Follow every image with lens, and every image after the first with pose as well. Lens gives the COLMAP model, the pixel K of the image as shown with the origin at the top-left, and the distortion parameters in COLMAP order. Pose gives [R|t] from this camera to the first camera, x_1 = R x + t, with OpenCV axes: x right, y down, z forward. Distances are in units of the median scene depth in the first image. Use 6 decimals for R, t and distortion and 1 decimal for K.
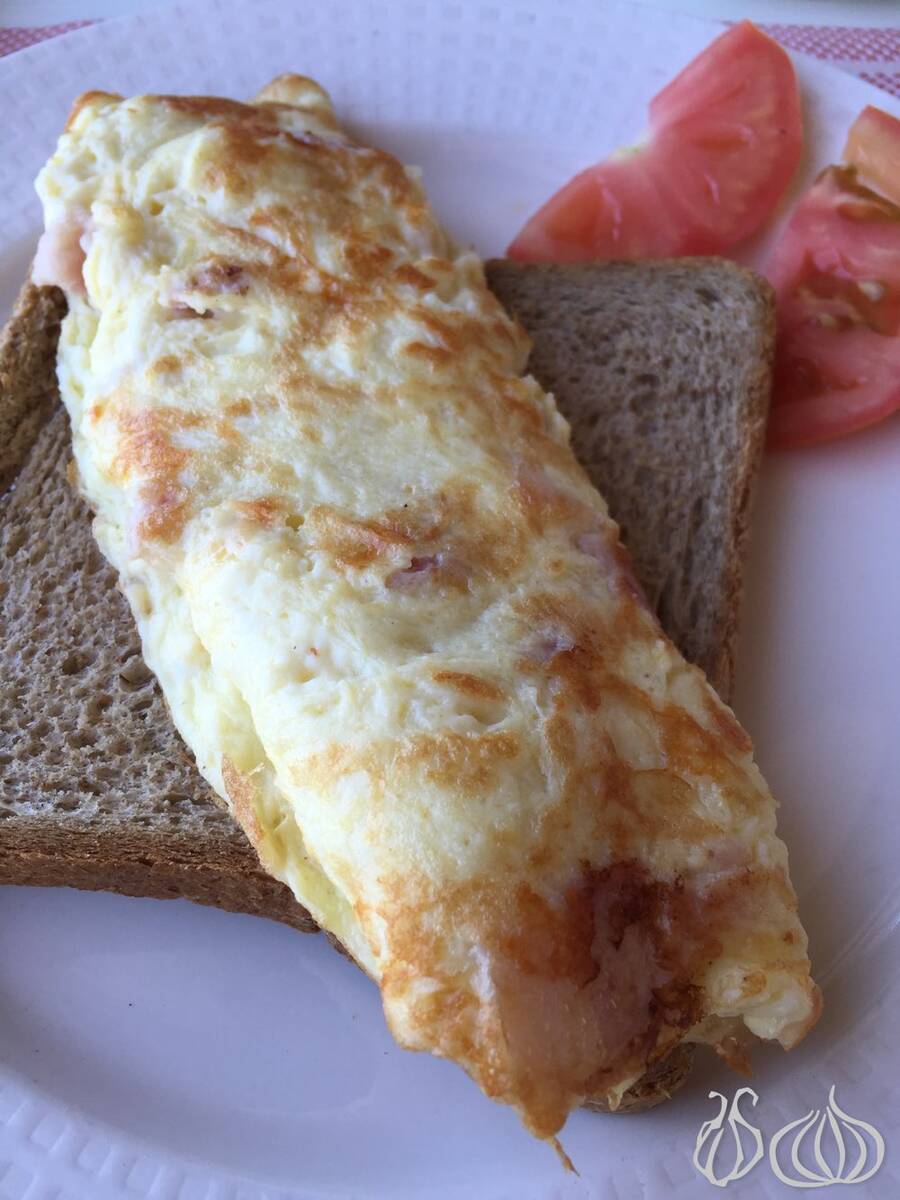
lens RADIAL K [[1030.0, 0, 452.0], [0, 1030.0, 620.0], [0, 0, 1]] dist [0.085749, -0.184952]
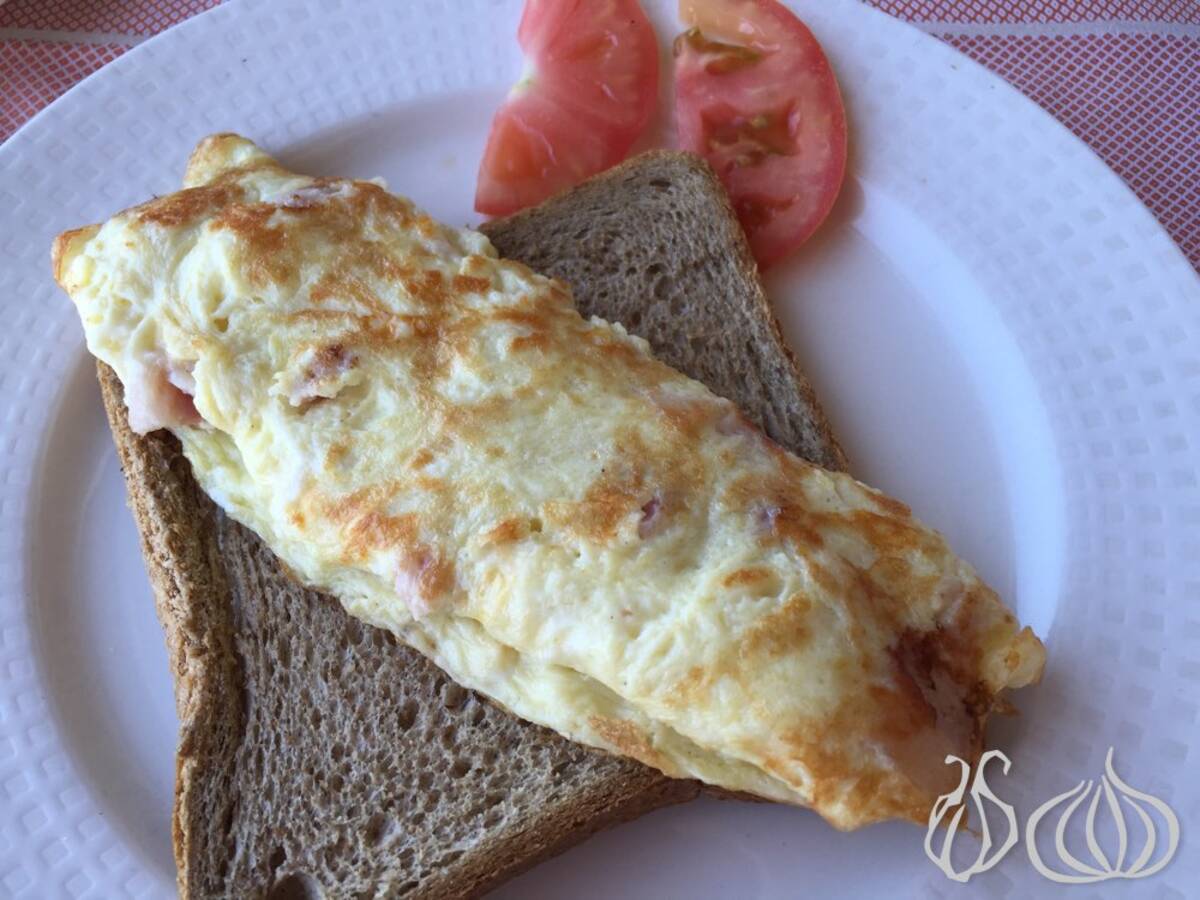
lens RADIAL K [[1030.0, 0, 600.0], [0, 1030.0, 450.0], [0, 0, 1]] dist [0.085749, -0.184952]
pose [[0.848757, -0.471736, 0.238908, -0.311712], [0.454884, 0.881736, 0.124987, -0.270461], [-0.269615, 0.002592, 0.962965, -0.190564]]
